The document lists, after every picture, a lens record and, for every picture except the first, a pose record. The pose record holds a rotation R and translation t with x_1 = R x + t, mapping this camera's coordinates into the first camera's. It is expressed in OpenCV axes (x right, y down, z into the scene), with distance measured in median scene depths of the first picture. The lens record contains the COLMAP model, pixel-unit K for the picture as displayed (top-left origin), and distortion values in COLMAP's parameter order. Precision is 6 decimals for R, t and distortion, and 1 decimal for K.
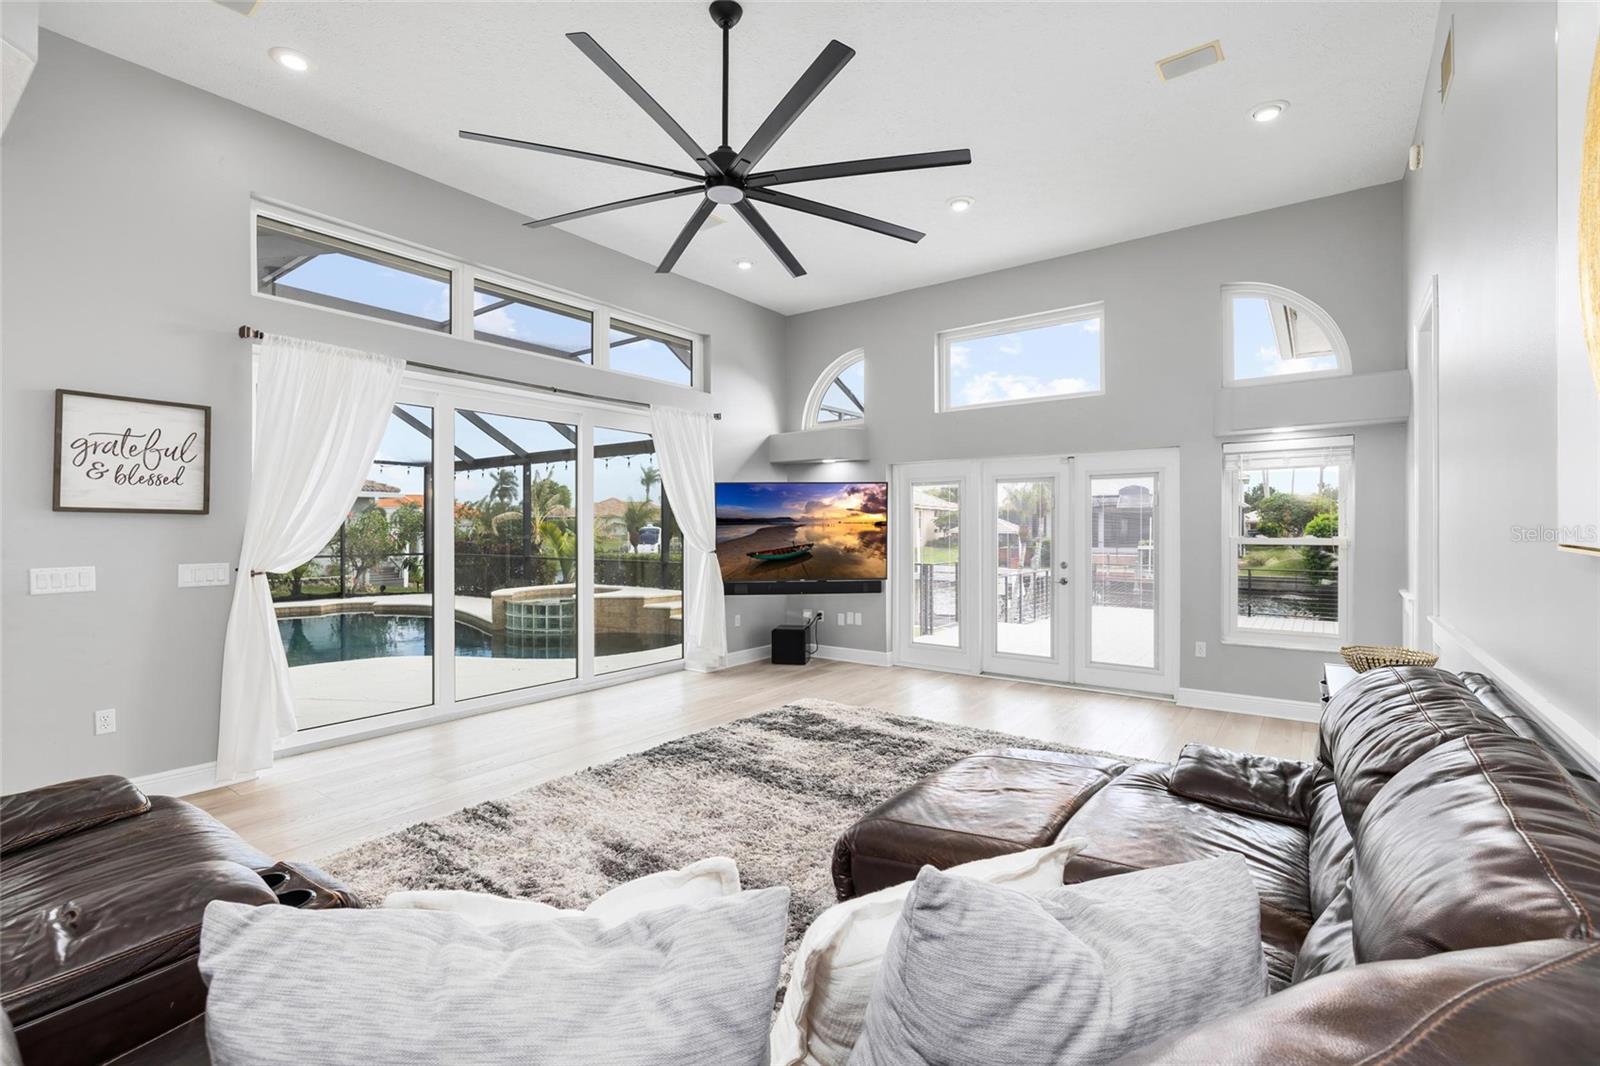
lens RADIAL K [[730.8, 0, 802.7], [0, 730.8, 519.3], [0, 0, 1]] dist [-0.030745, 0.000766]
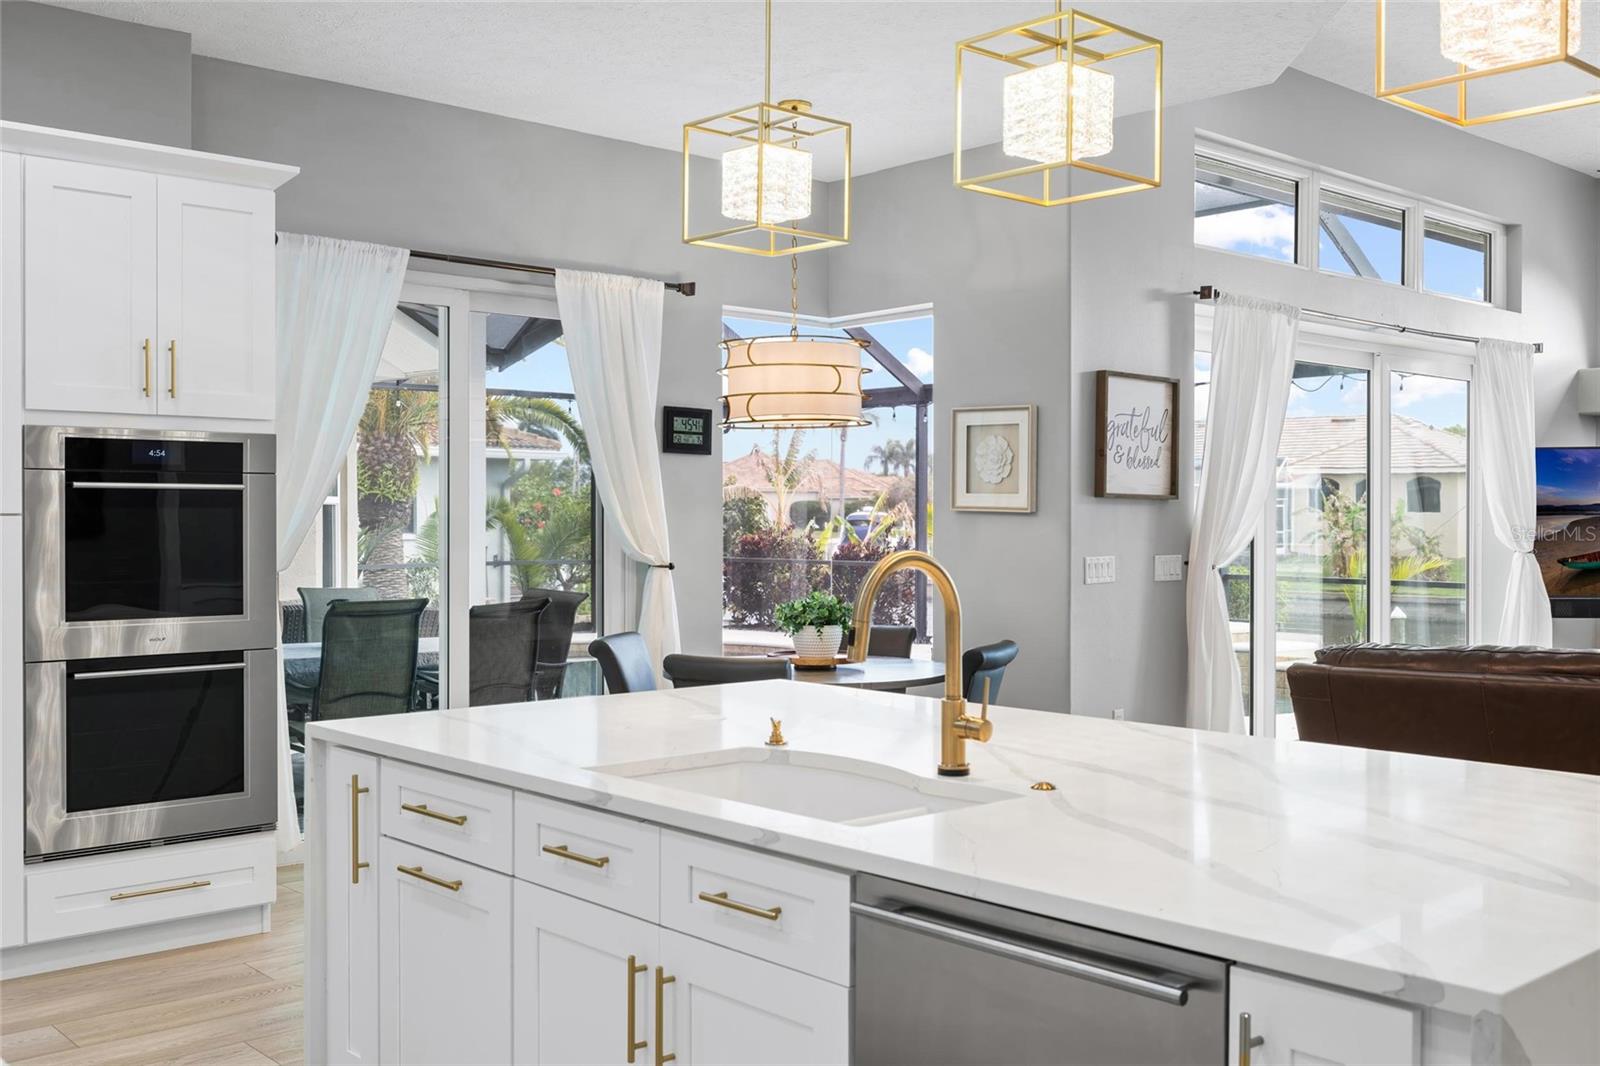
lens RADIAL K [[1567.4, 0, 796.2], [0, 1567.4, 521.0], [0, 0, 1]] dist [-0.014690, 0.000000]
pose [[0.977766, 0.009753, -0.209470, -0.484787], [-0.006326, 0.999835, 0.017021, -0.006309], [0.209601, -0.015317, 0.977667, -0.554044]]
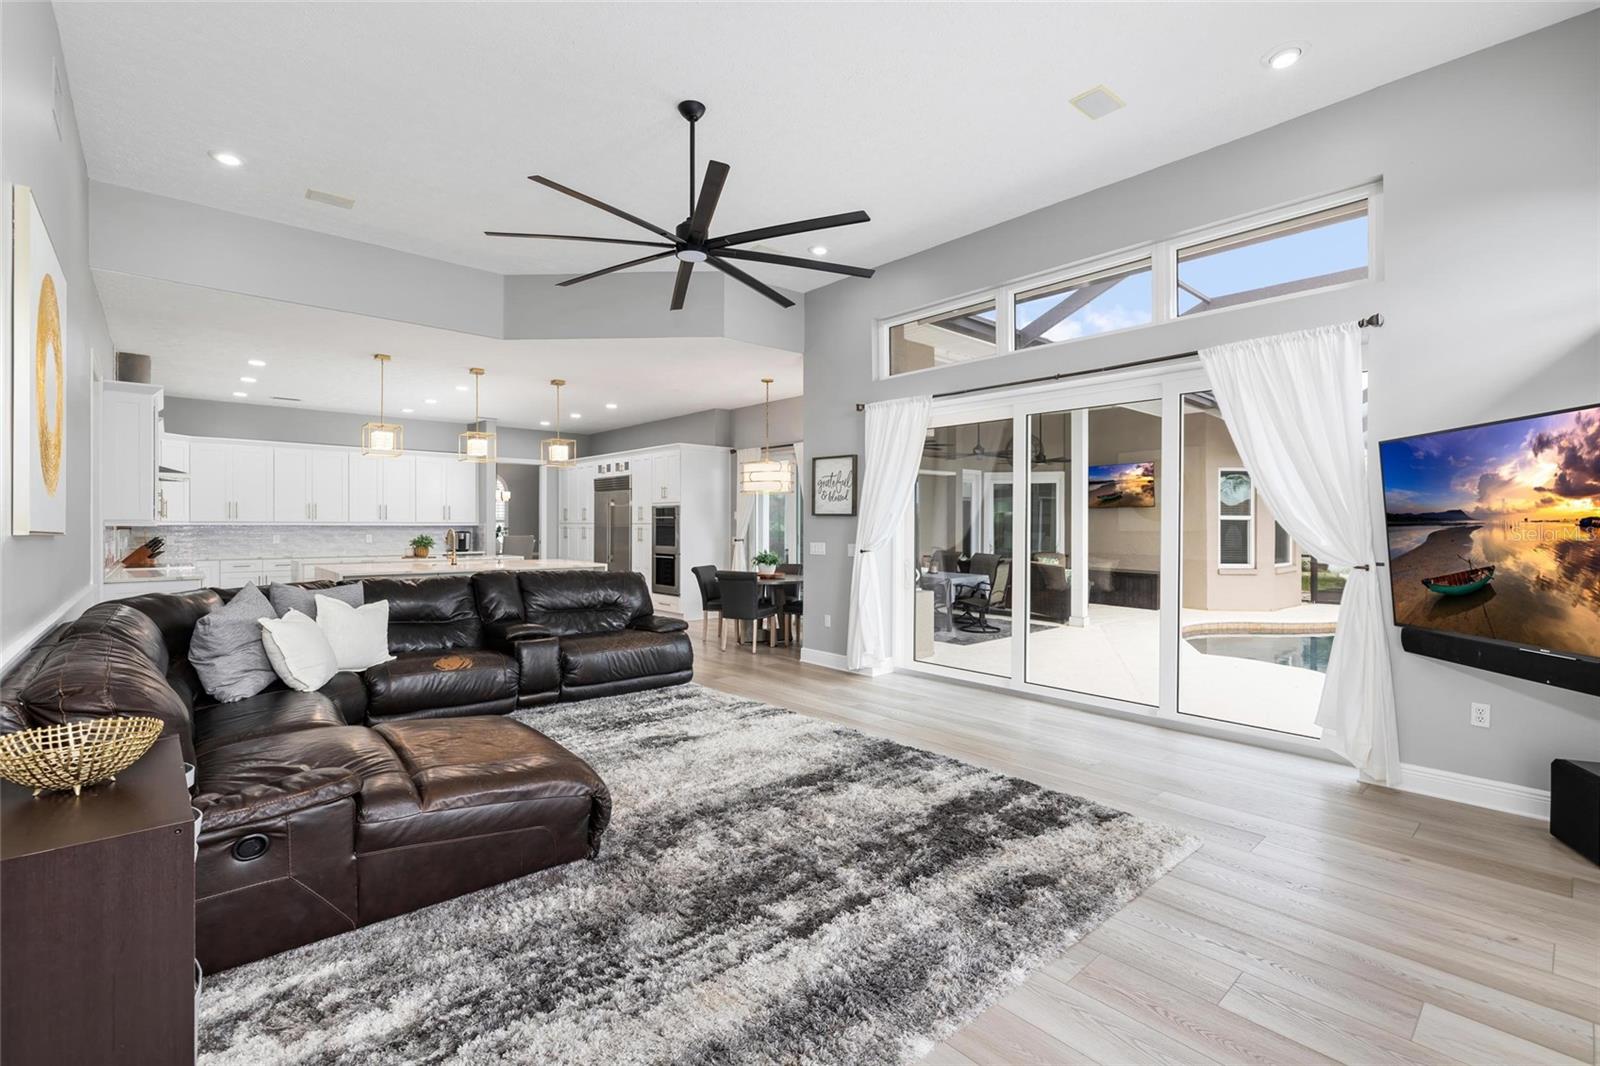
lens RADIAL K [[730.8, 0, 809.6], [0, 730.8, 523.6], [0, 0, 1]] dist [-0.030745, 0.000766]
pose [[-0.214948, 0.006472, -0.976604, 0.519895], [0.008557, 0.999952, 0.004744, 0.000681], [0.976588, -0.007337, -0.214993, 0.705181]]
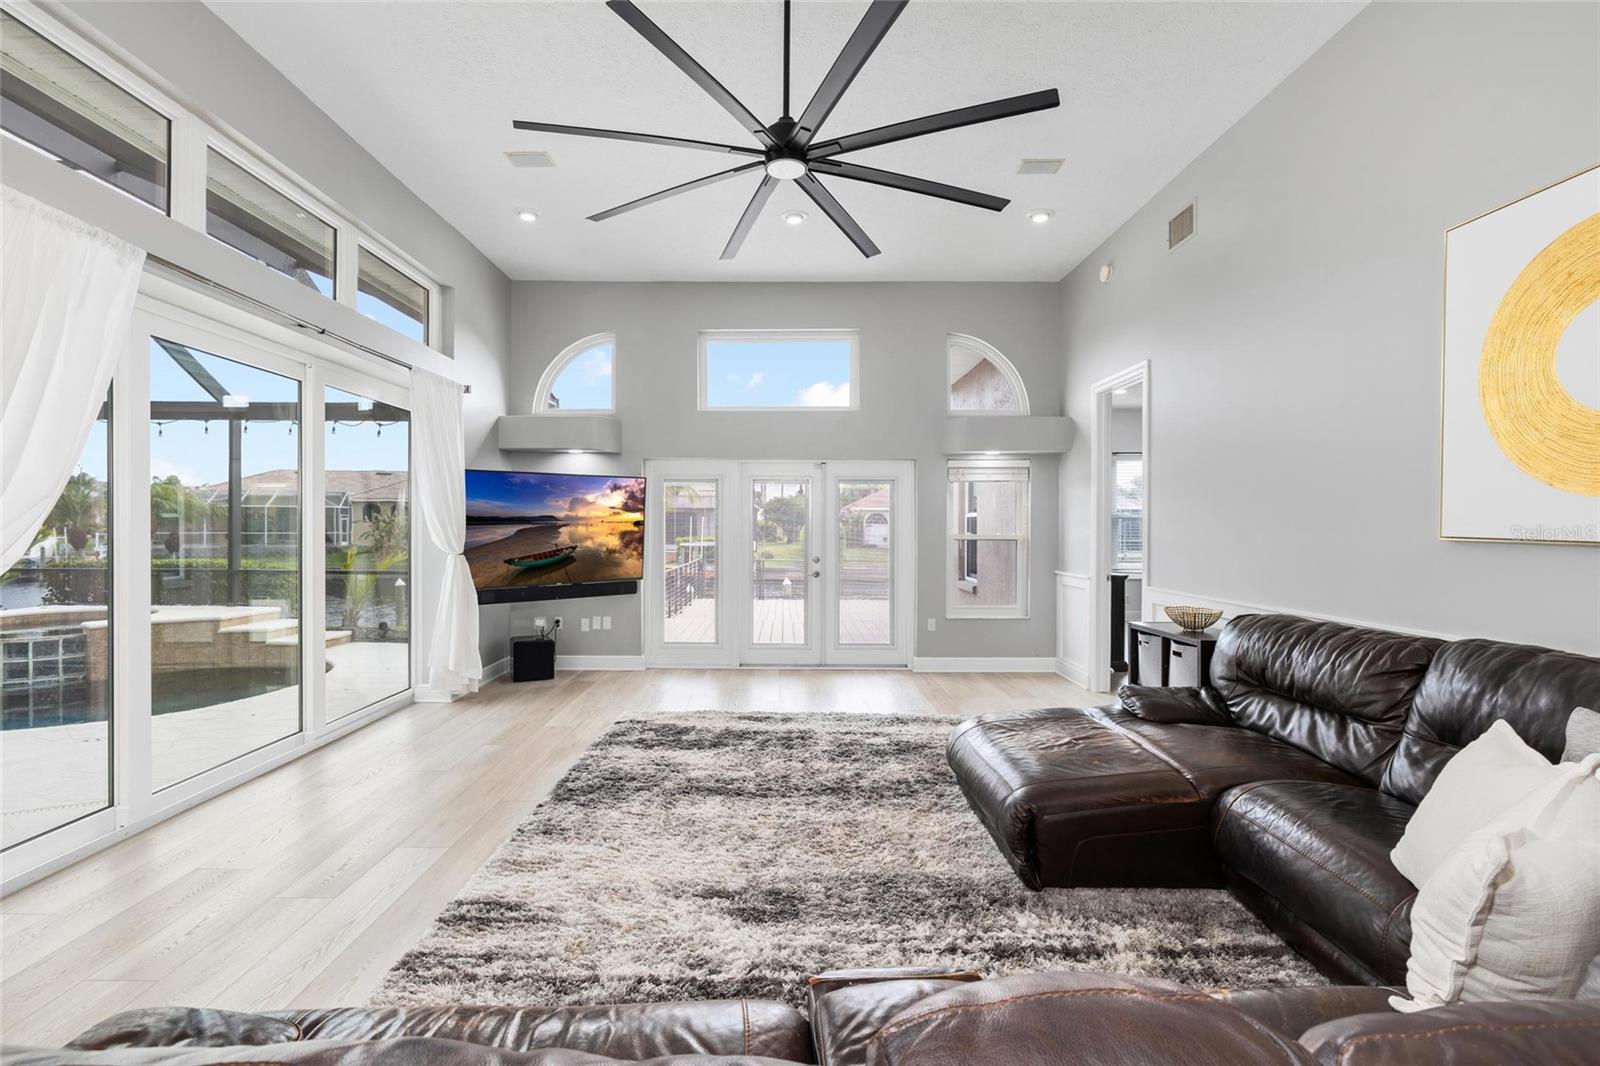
lens RADIAL K [[730.8, 0, 792.3], [0, 730.8, 532.1], [0, 0, 1]] dist [-0.030745, 0.000766]
pose [[0.802947, -0.006362, 0.596016, -0.315584], [-0.007221, 0.999766, 0.020399, -0.002818], [-0.596007, -0.020683, 0.802713, 0.111339]]
